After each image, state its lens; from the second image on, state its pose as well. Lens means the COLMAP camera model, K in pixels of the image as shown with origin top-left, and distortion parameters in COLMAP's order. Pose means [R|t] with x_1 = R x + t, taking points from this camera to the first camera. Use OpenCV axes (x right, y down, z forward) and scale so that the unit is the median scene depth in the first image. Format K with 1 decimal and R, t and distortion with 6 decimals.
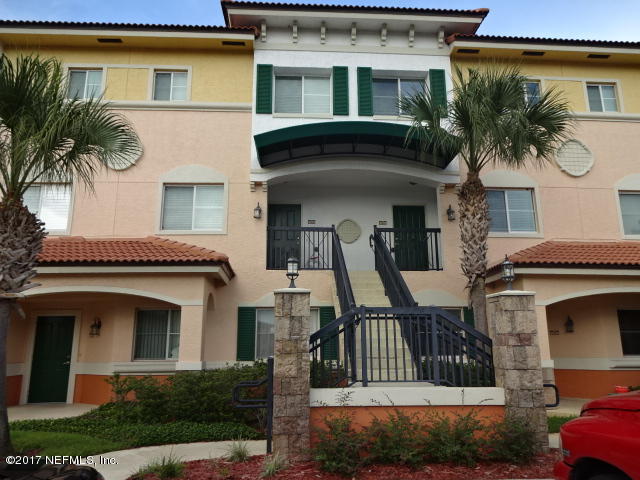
lens RADIAL K [[481.2, 0, 320.0], [0, 481.2, 240.0], [0, 0, 1]] dist [-0.002712, -0.006050]
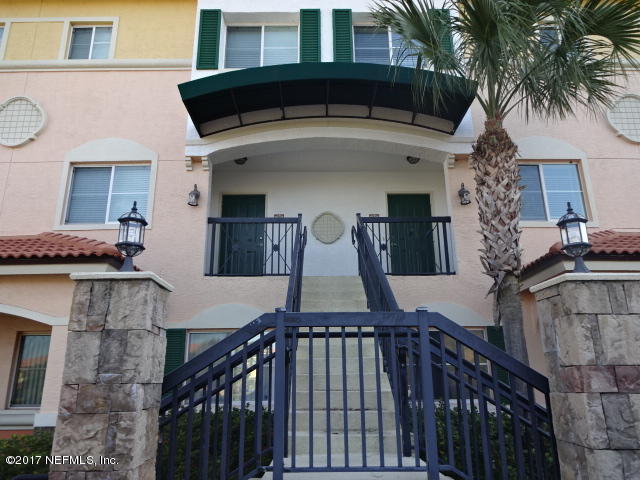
lens RADIAL K [[469.3, 0, 320.0], [0, 469.3, 240.0], [0, 0, 1]] dist [-0.002600, -0.001359]
pose [[0.998556, -0.019395, -0.050089, 0.094443], [0.015782, 0.997311, -0.071560, 0.059942], [0.051342, 0.070667, 0.996178, 0.308955]]
